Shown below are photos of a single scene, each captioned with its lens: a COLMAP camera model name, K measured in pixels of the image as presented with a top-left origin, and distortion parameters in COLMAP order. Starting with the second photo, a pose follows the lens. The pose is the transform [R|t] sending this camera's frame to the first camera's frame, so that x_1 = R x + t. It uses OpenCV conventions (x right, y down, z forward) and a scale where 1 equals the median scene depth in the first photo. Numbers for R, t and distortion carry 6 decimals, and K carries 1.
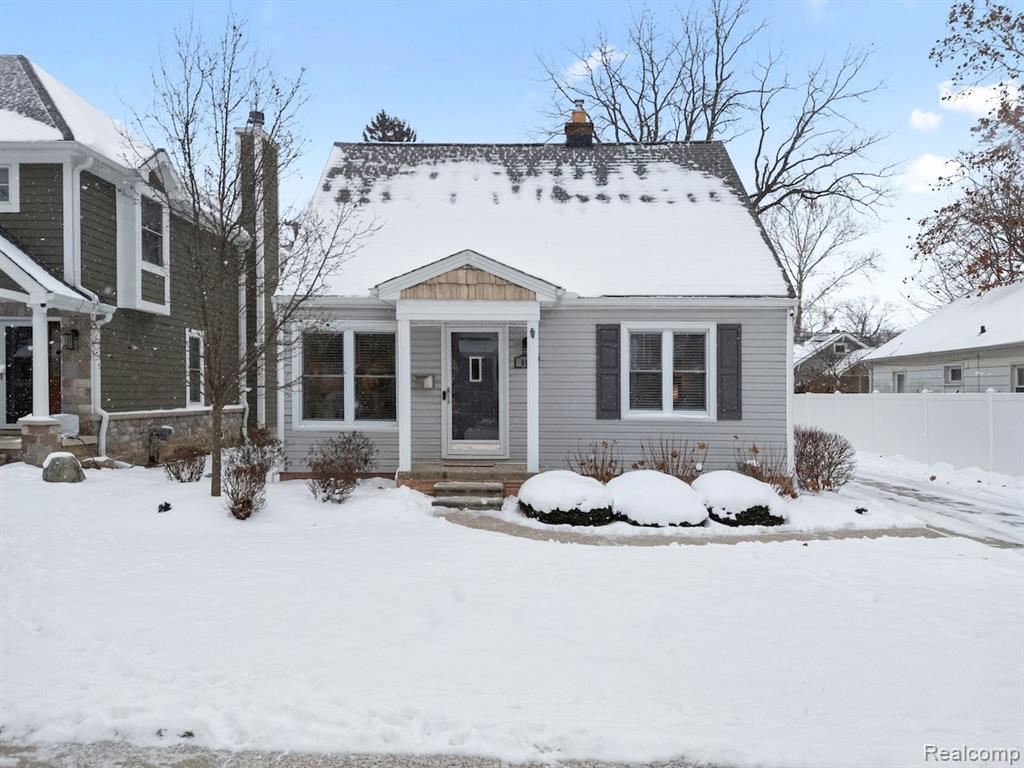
lens RADIAL K [[745.0, 0, 512.0], [0, 745.0, 384.0], [0, 0, 1]] dist [0.045752, -0.034401]
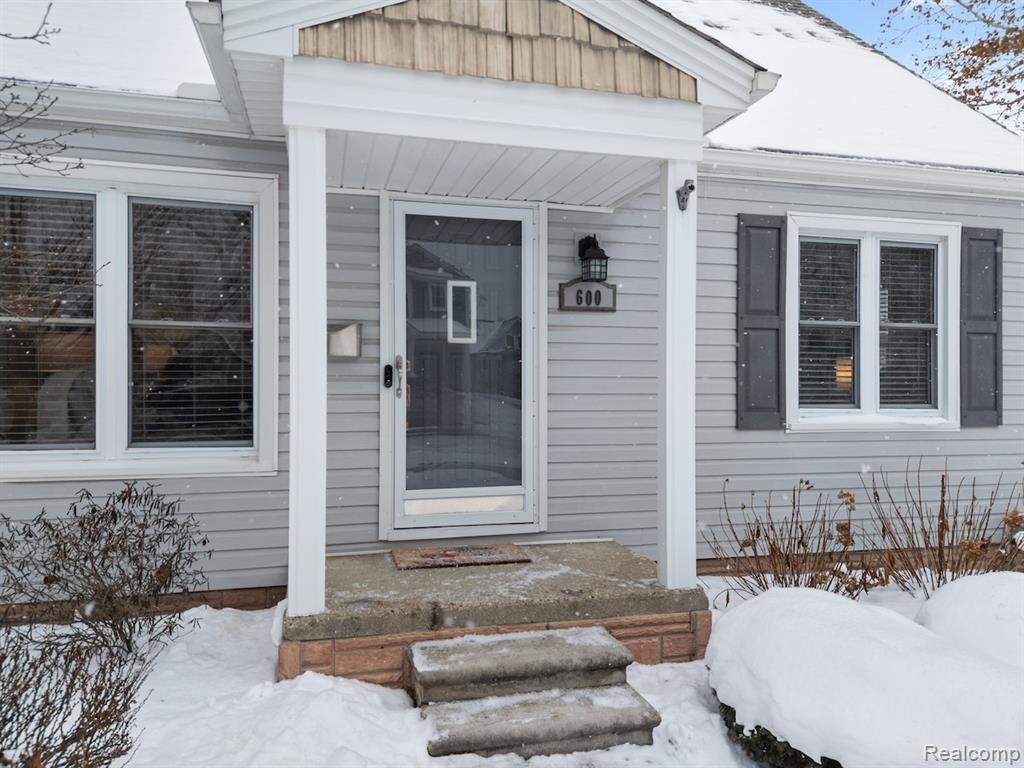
lens RADIAL K [[745.0, 0, 512.0], [0, 745.0, 384.0], [0, 0, 1]] dist [0.045752, -0.034401]
pose [[0.963011, -0.002757, 0.269448, -0.133939], [0.001291, 0.999983, 0.005620, 0.017224], [-0.269459, -0.005064, 0.962999, 0.611159]]
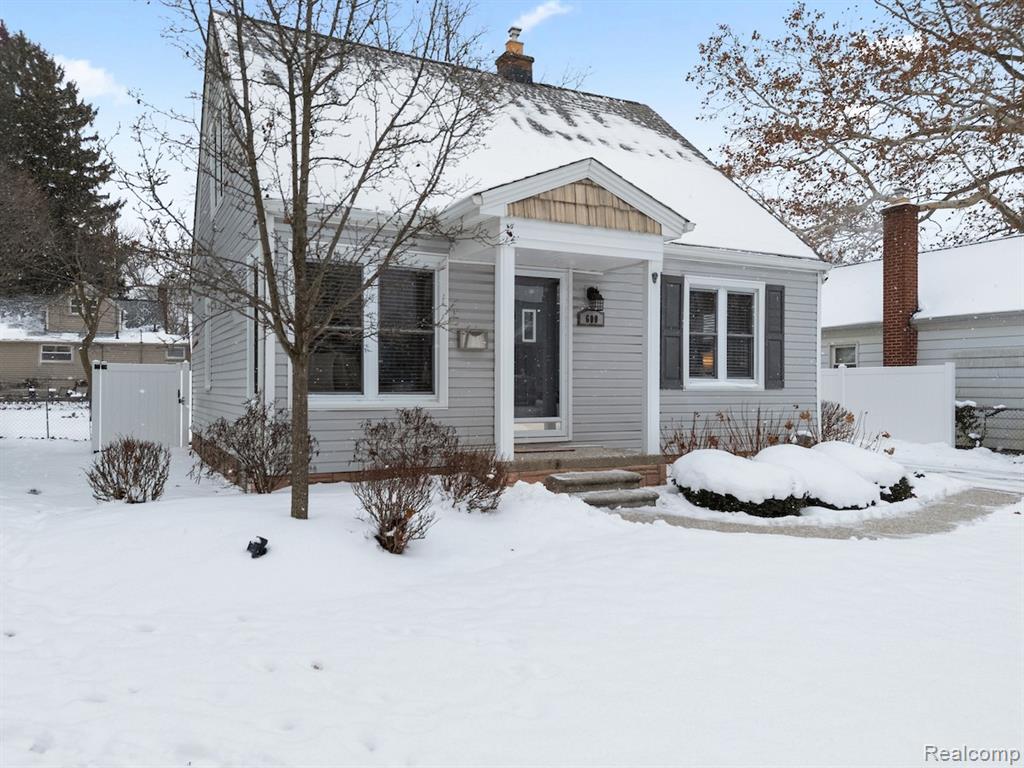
lens RADIAL K [[708.2, 0, 495.2], [0, 708.2, 389.2], [0, 0, 1]] dist [0.003545, -0.000733]
pose [[0.895060, -0.007569, 0.445881, -0.411522], [-0.000640, 0.999833, 0.018257, 0.032709], [-0.445945, -0.016627, 0.894906, 0.367523]]
